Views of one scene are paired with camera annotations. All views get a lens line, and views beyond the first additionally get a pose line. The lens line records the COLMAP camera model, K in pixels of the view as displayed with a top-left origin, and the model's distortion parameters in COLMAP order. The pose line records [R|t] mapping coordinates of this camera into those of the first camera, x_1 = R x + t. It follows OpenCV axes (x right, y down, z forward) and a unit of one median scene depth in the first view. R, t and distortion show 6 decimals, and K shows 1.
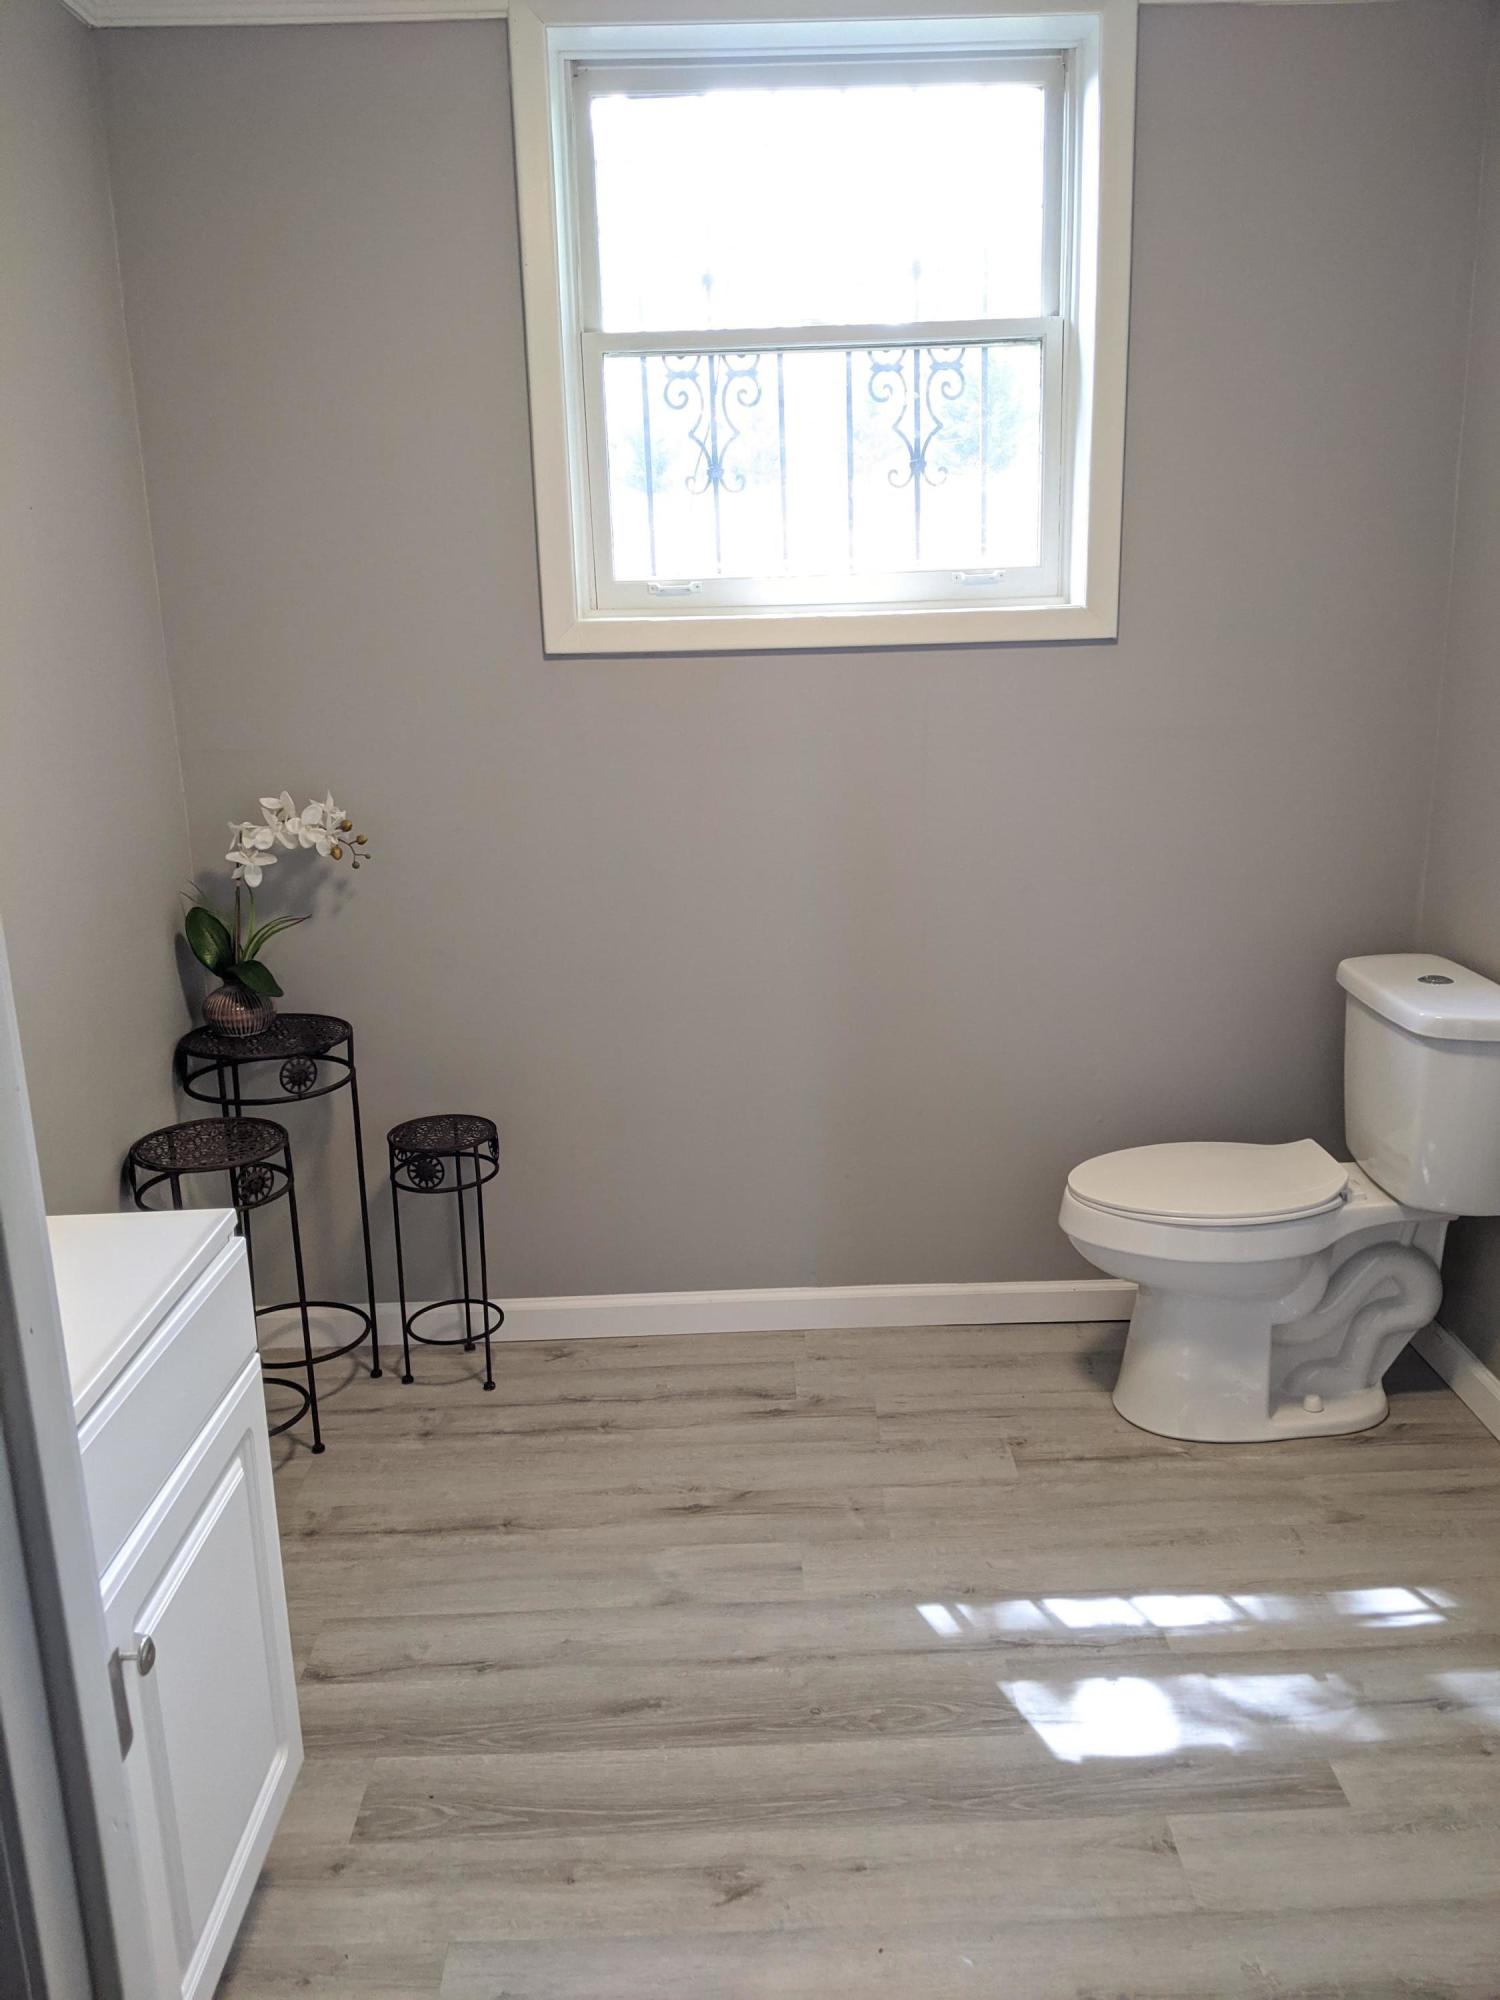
lens RADIAL K [[1581.6, 0, 777.4], [0, 1581.6, 961.8], [0, 0, 1]] dist [0.049869, -0.089854]
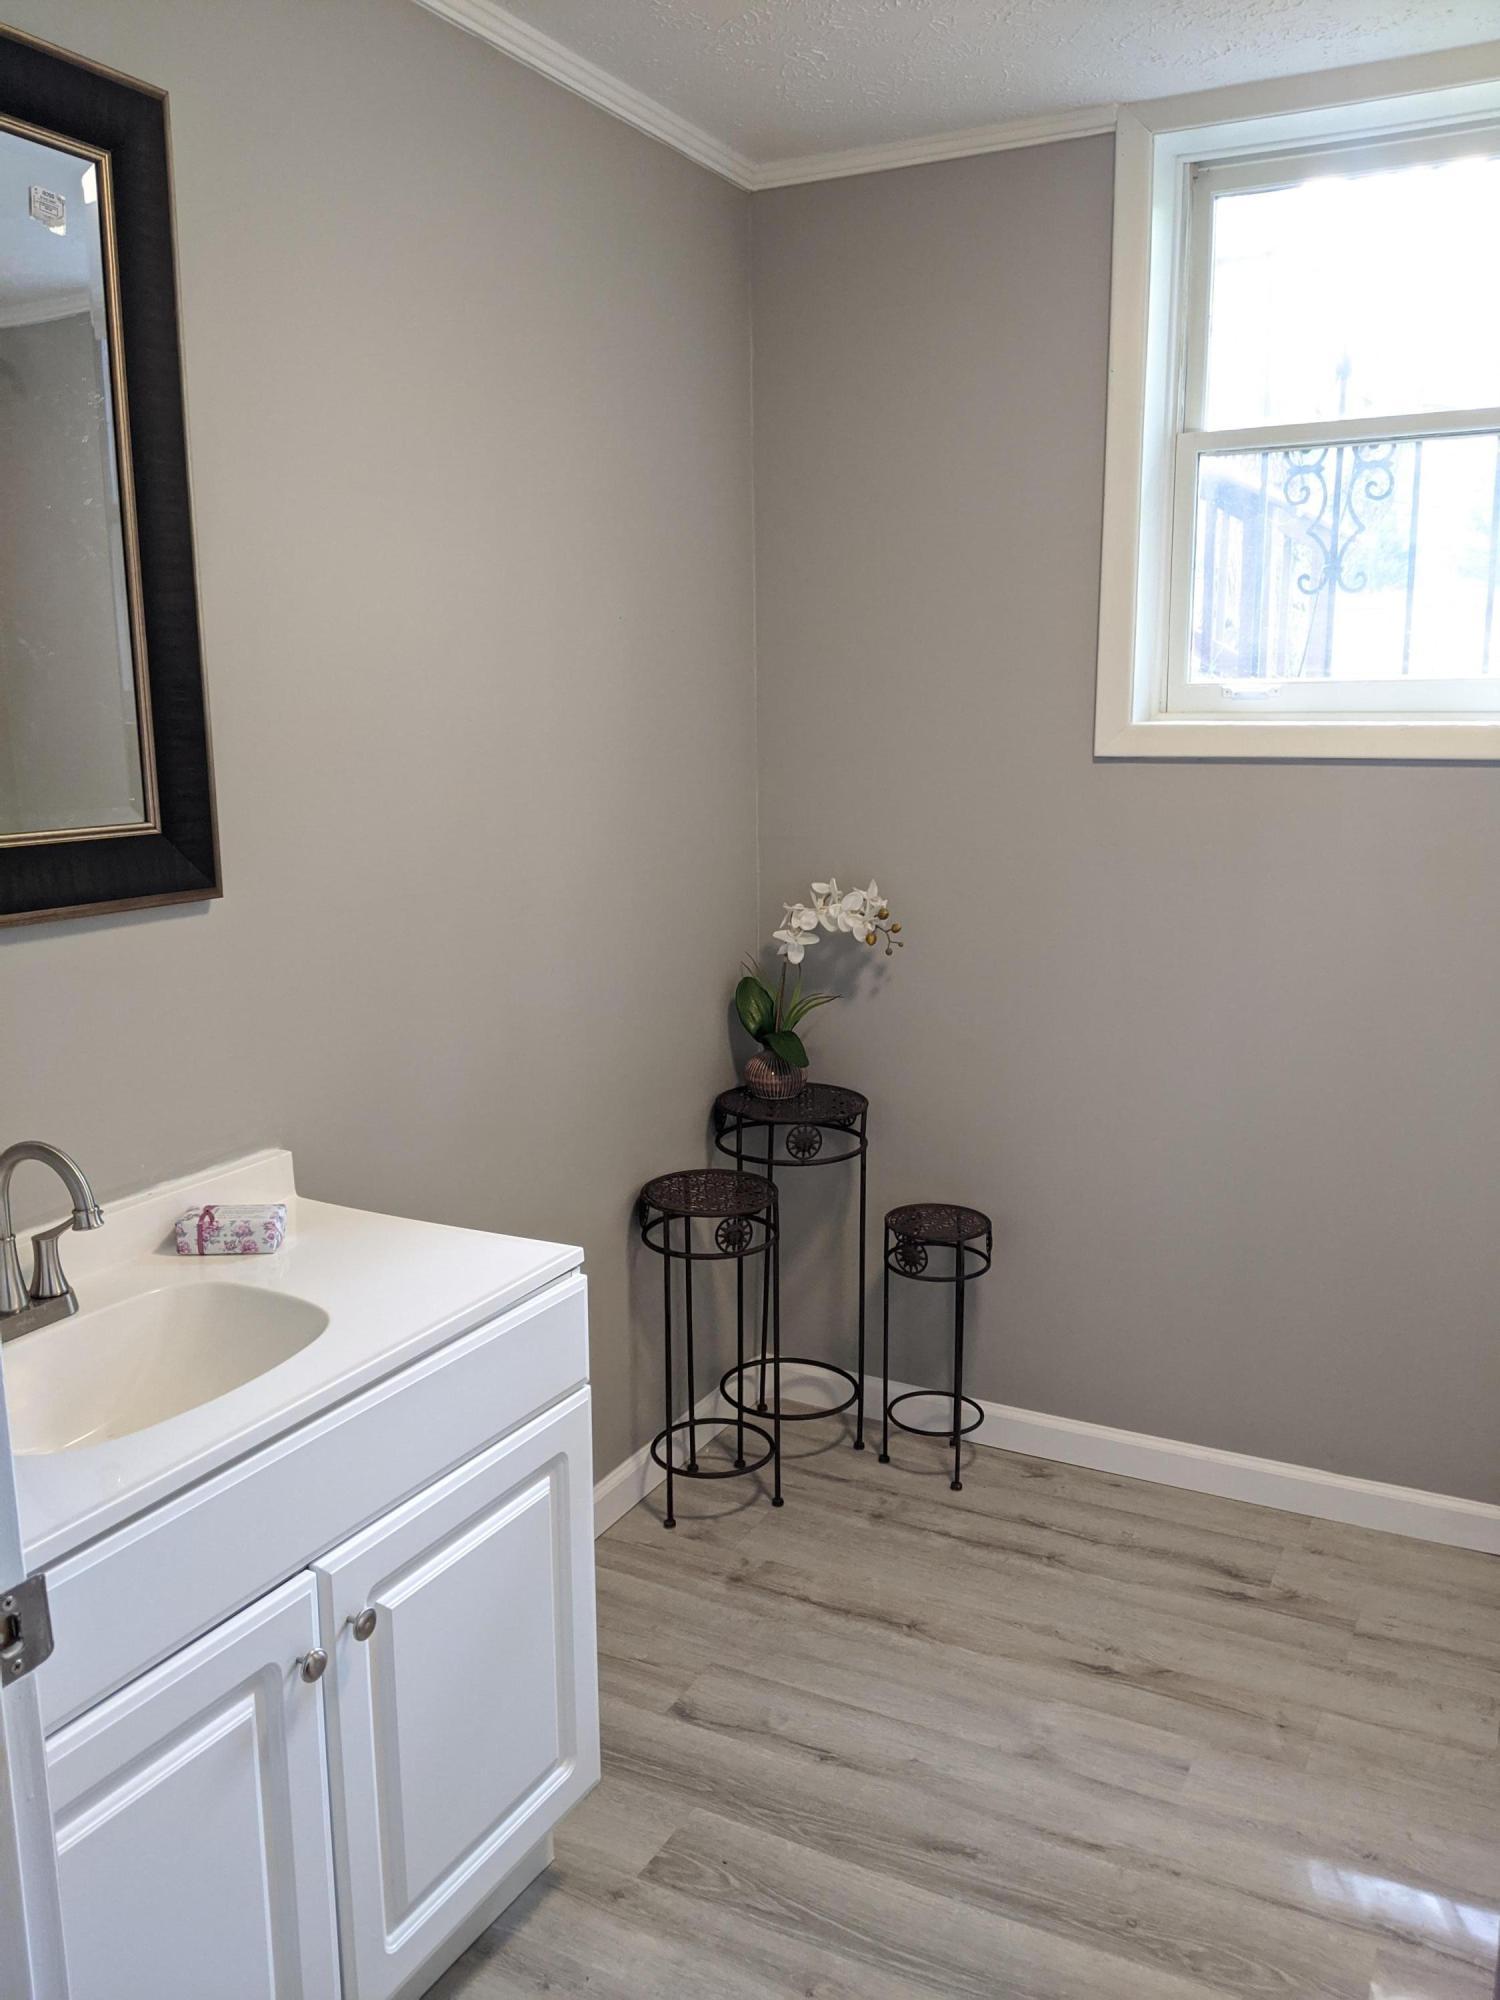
lens RADIAL K [[1581.6, 0, 704.3], [0, 1581.6, 961.5], [0, 0, 1]] dist [0.049869, -0.089854]
pose [[0.875200, 0.098135, -0.473704, 0.129700], [-0.124135, 0.991979, -0.023844, -0.015524], [0.467564, 0.079671, 0.880361, 0.030216]]
